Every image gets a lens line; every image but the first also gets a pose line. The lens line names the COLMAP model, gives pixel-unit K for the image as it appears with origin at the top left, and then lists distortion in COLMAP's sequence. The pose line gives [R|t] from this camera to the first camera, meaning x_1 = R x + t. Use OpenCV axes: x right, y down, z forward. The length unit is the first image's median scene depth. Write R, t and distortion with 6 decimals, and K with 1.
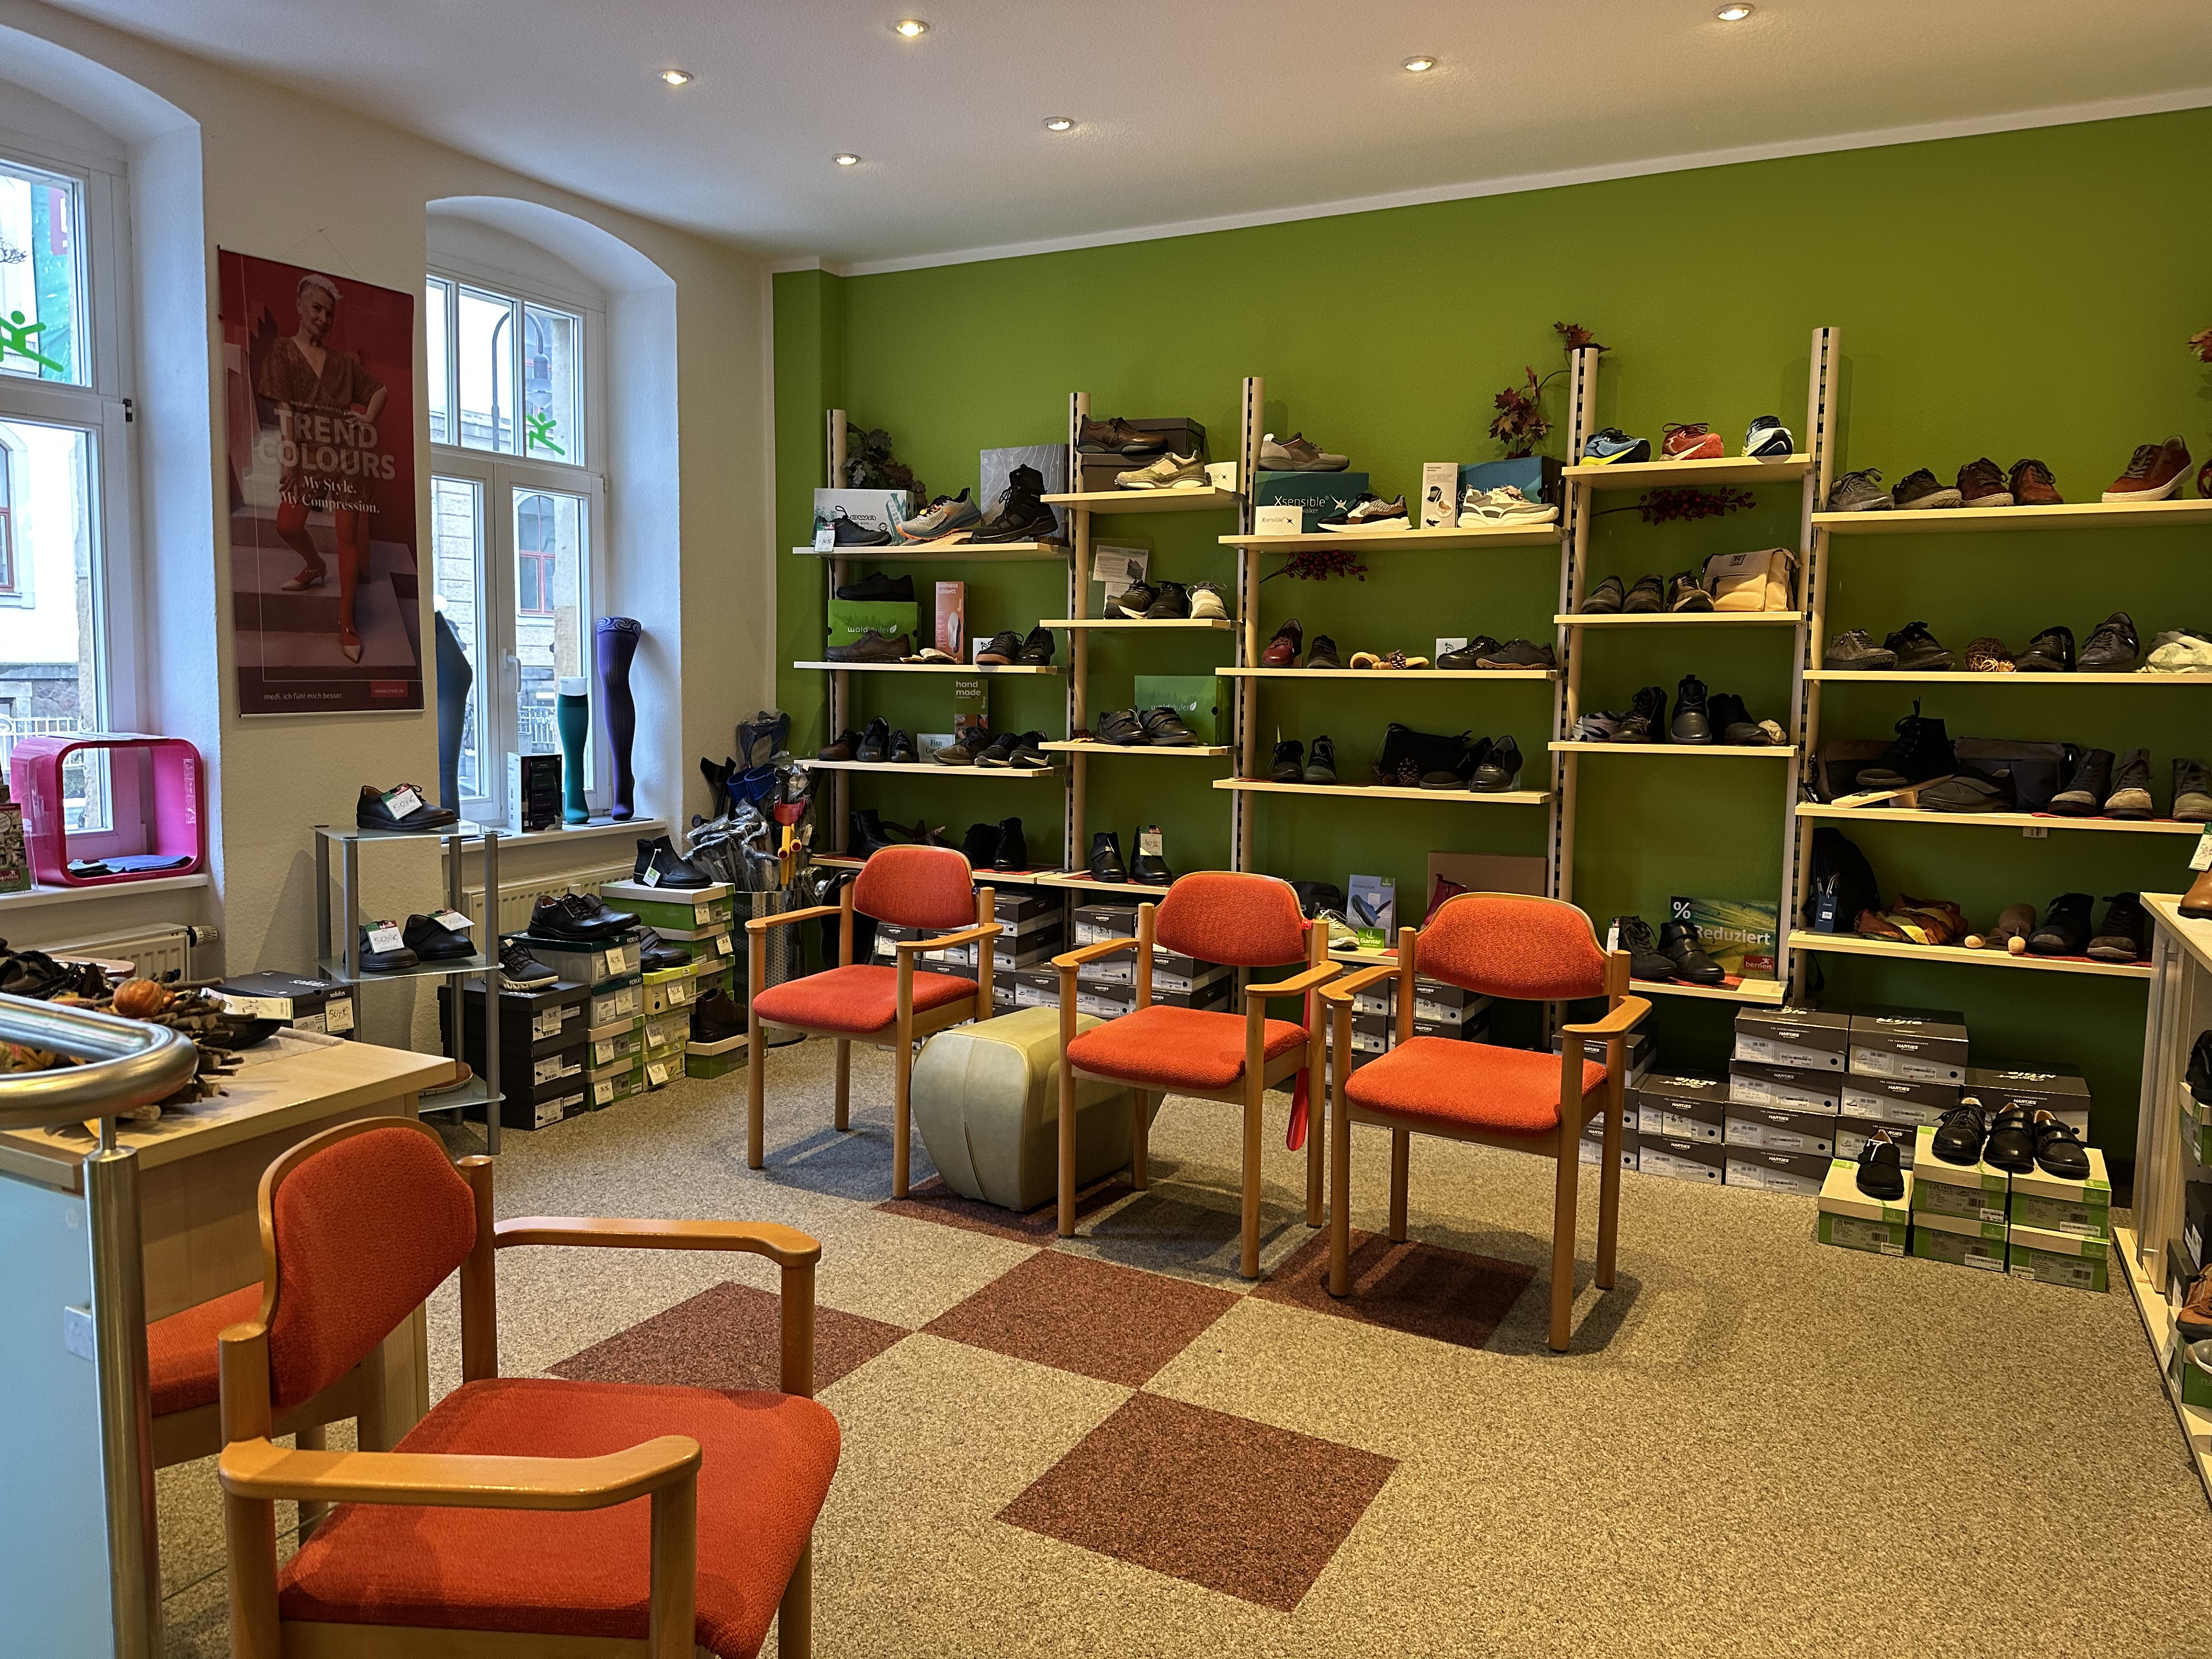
lens RADIAL K [[1575.9, 0, 1126.5], [0, 1575.9, 821.6], [0, 0, 1]] dist [0.063048, -0.066754]
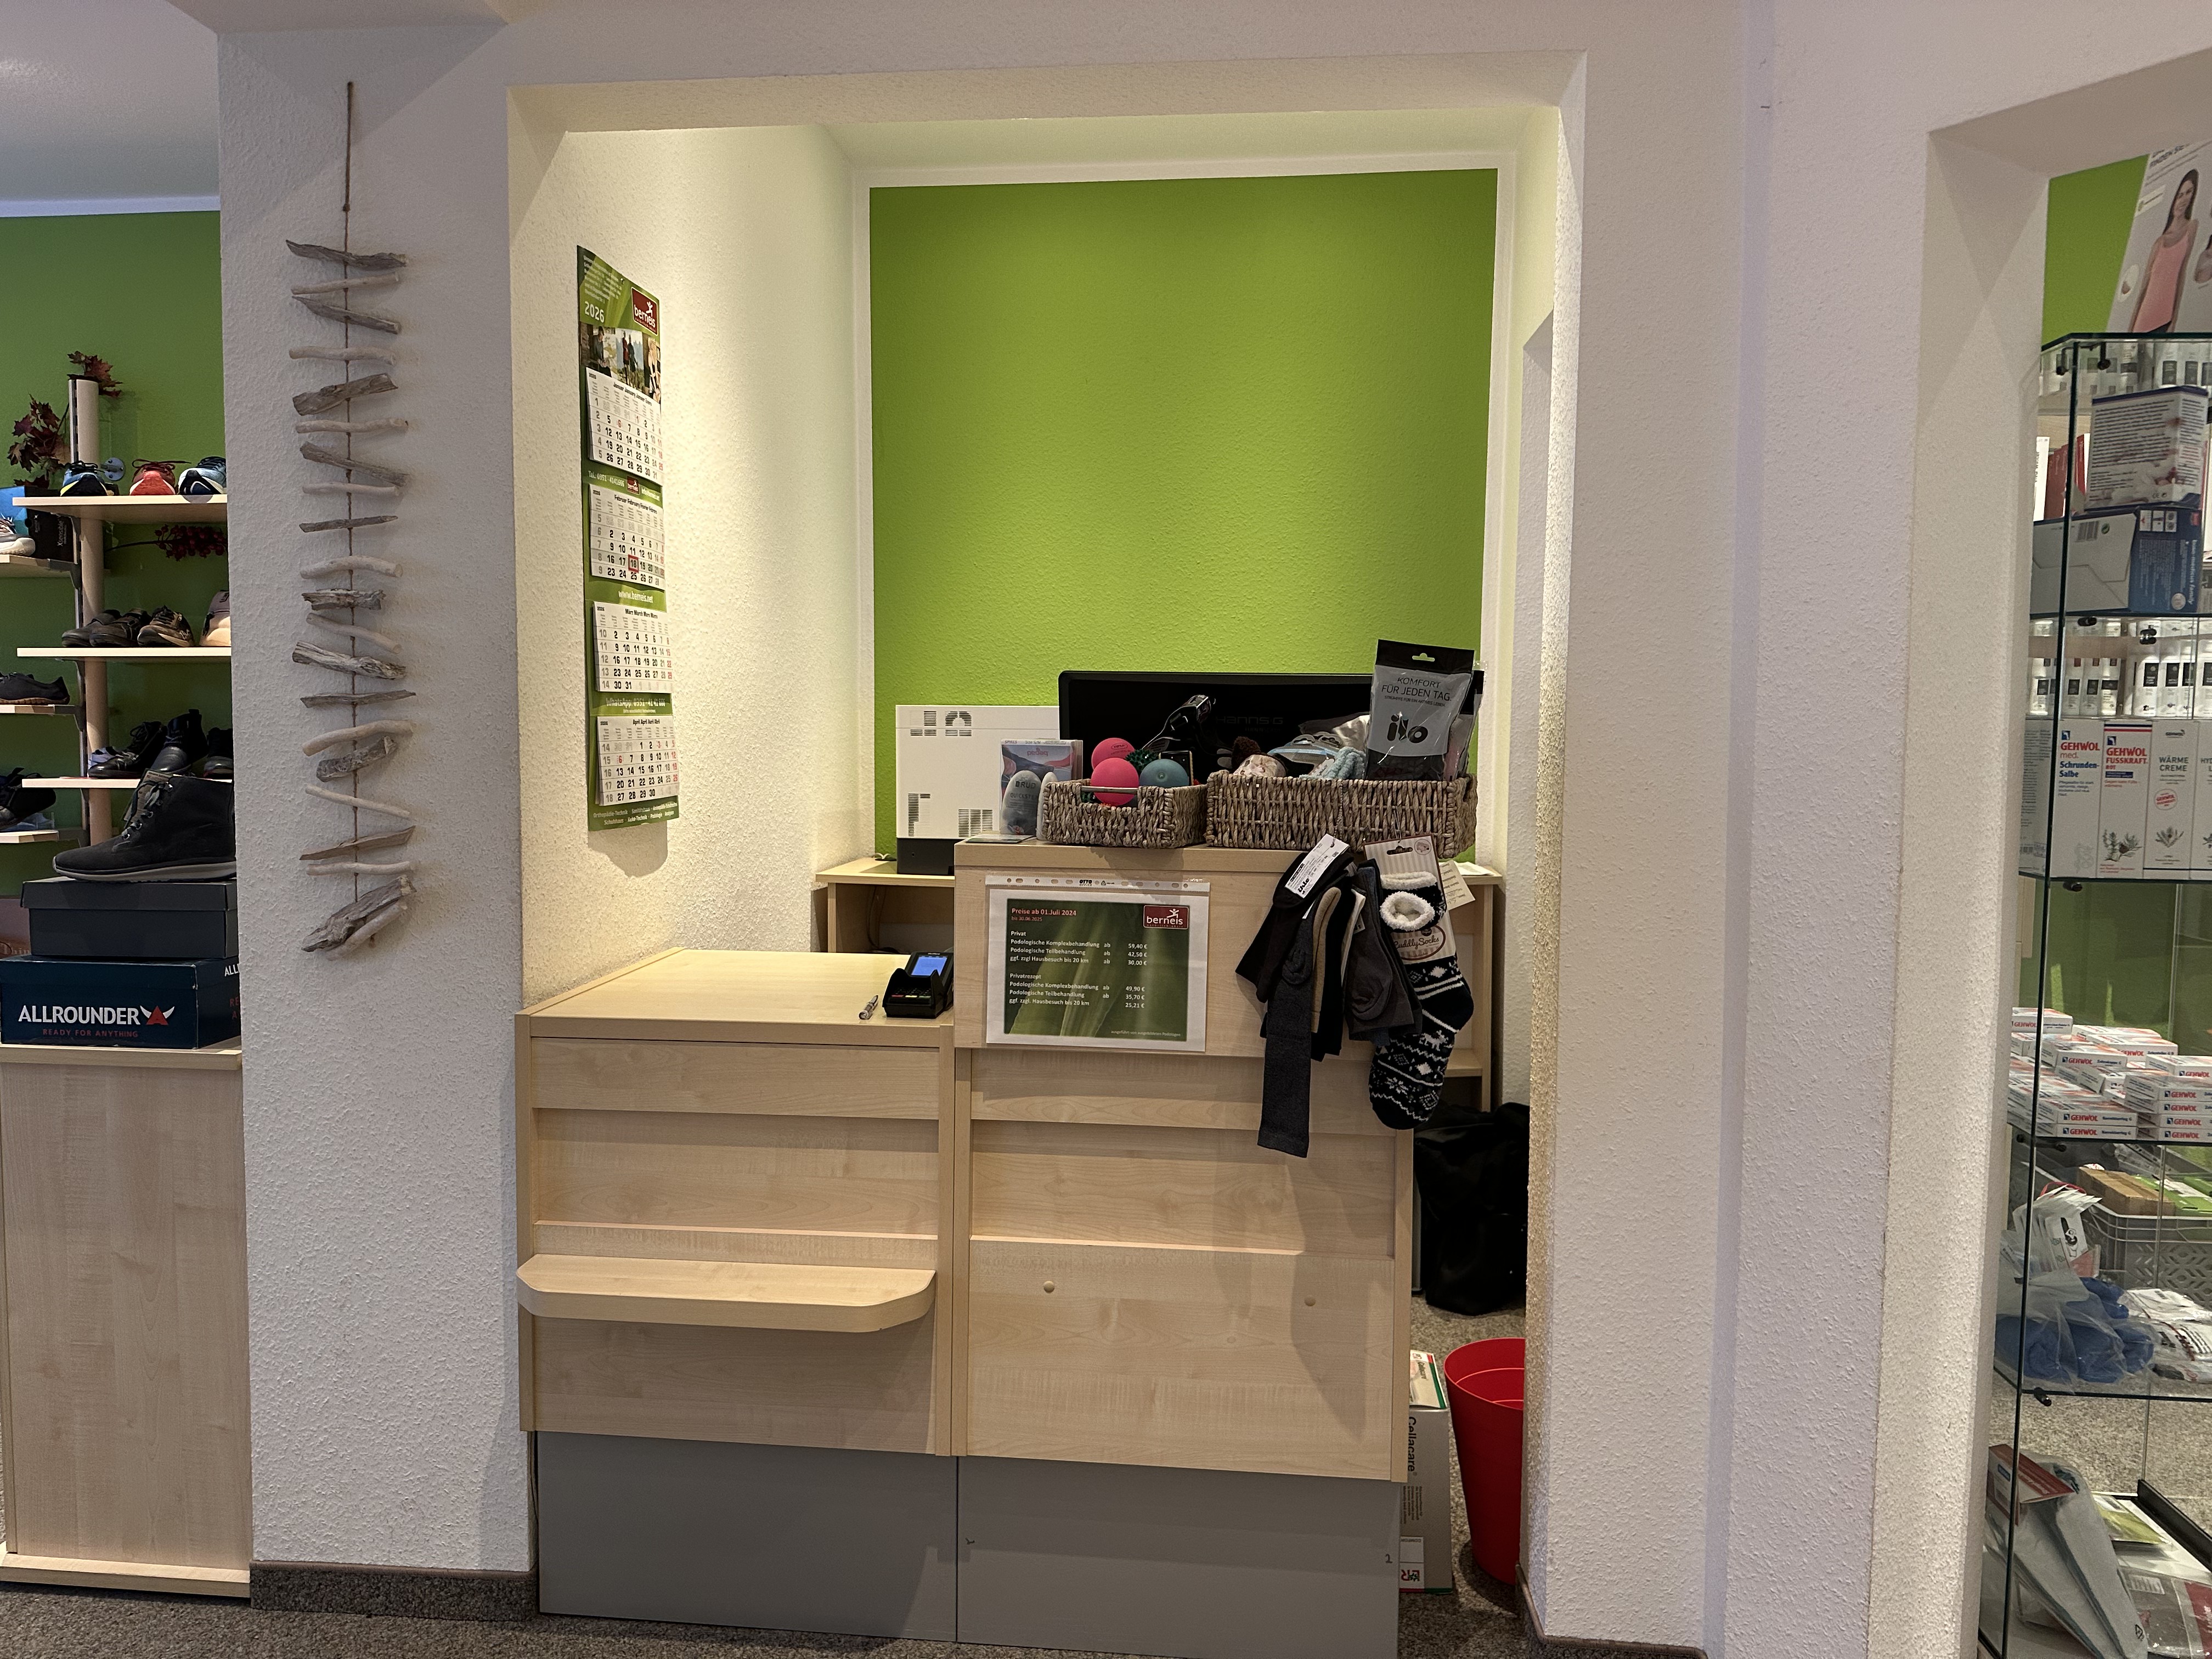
lens RADIAL K [[1575.9, 0, 1096.9], [0, 1575.9, 806.0], [0, 0, 1]] dist [0.063048, -0.066754]
pose [[0.932275, -0.034103, 0.360139, 0.561767], [0.042260, 0.998997, -0.014798, 0.010023], [-0.359273, 0.029015, 0.932781, -0.163907]]
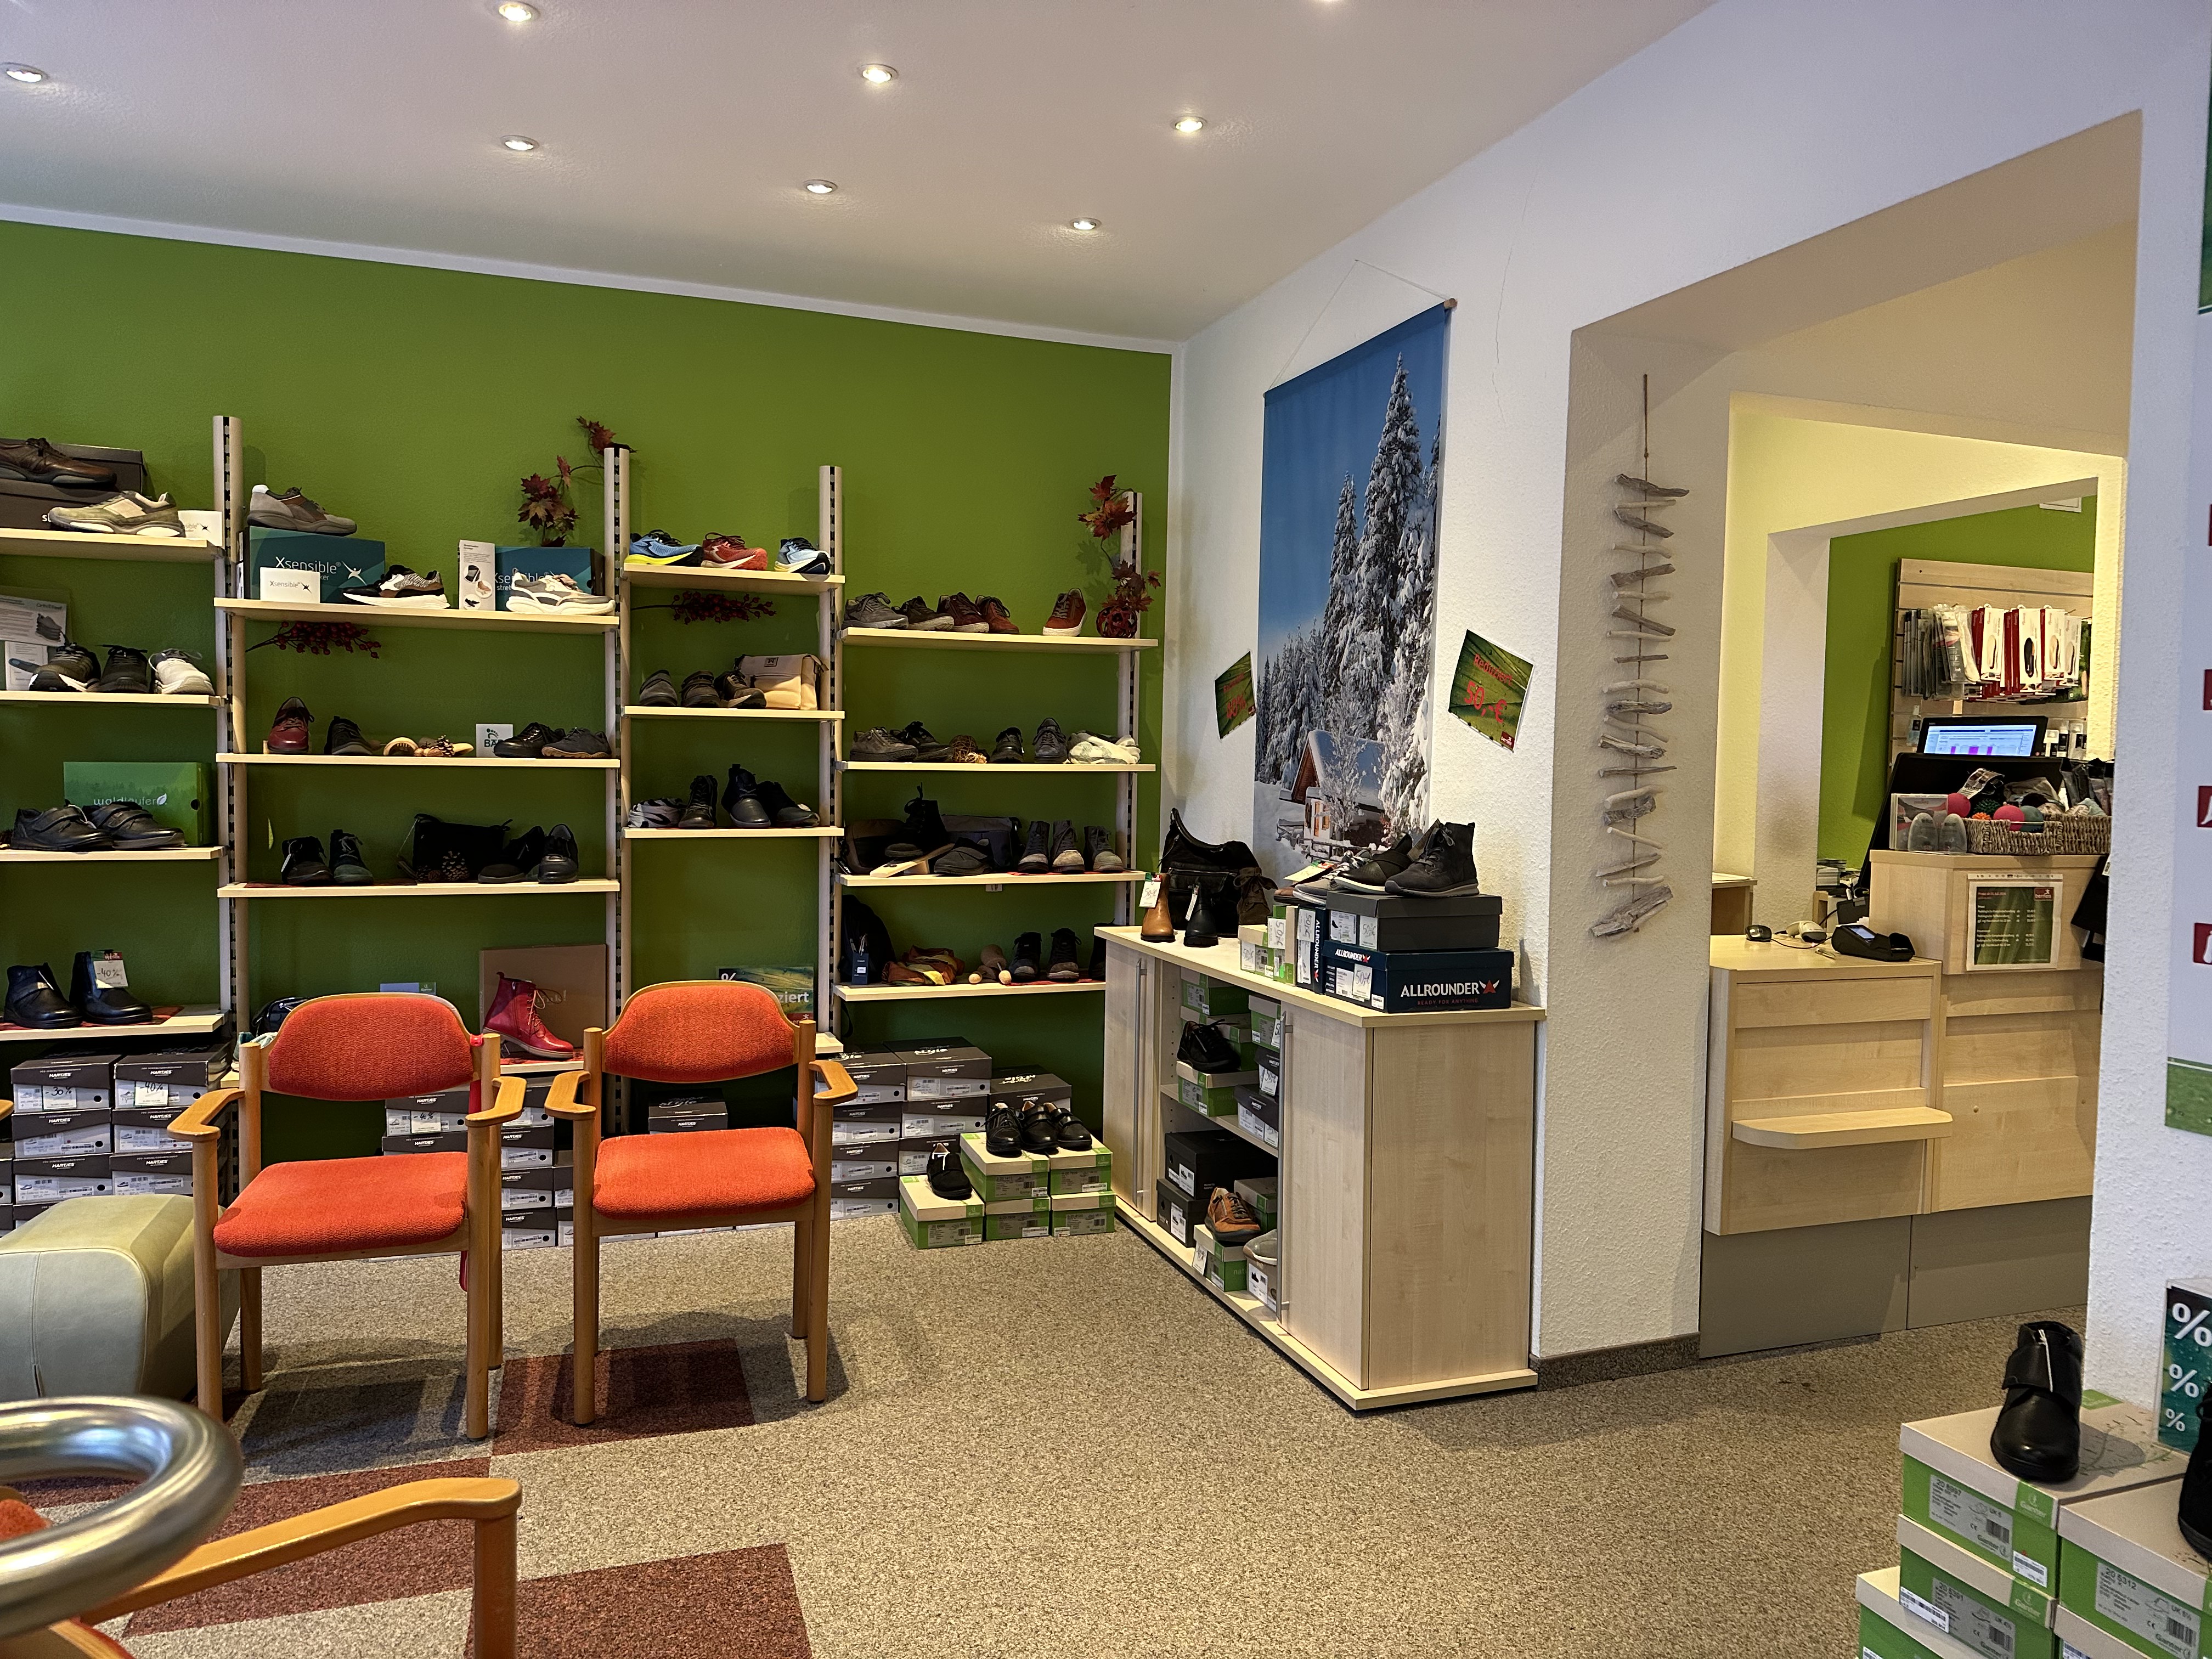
lens RADIAL K [[1575.9, 0, 1125.2], [0, 1575.9, 826.6], [0, 0, 1]] dist [0.063048, -0.066754]
pose [[0.661271, -0.036599, 0.749254, -0.304190], [0.061335, 0.998103, -0.005378, -0.028908], [-0.747636, 0.049512, 0.662261, 0.089914]]
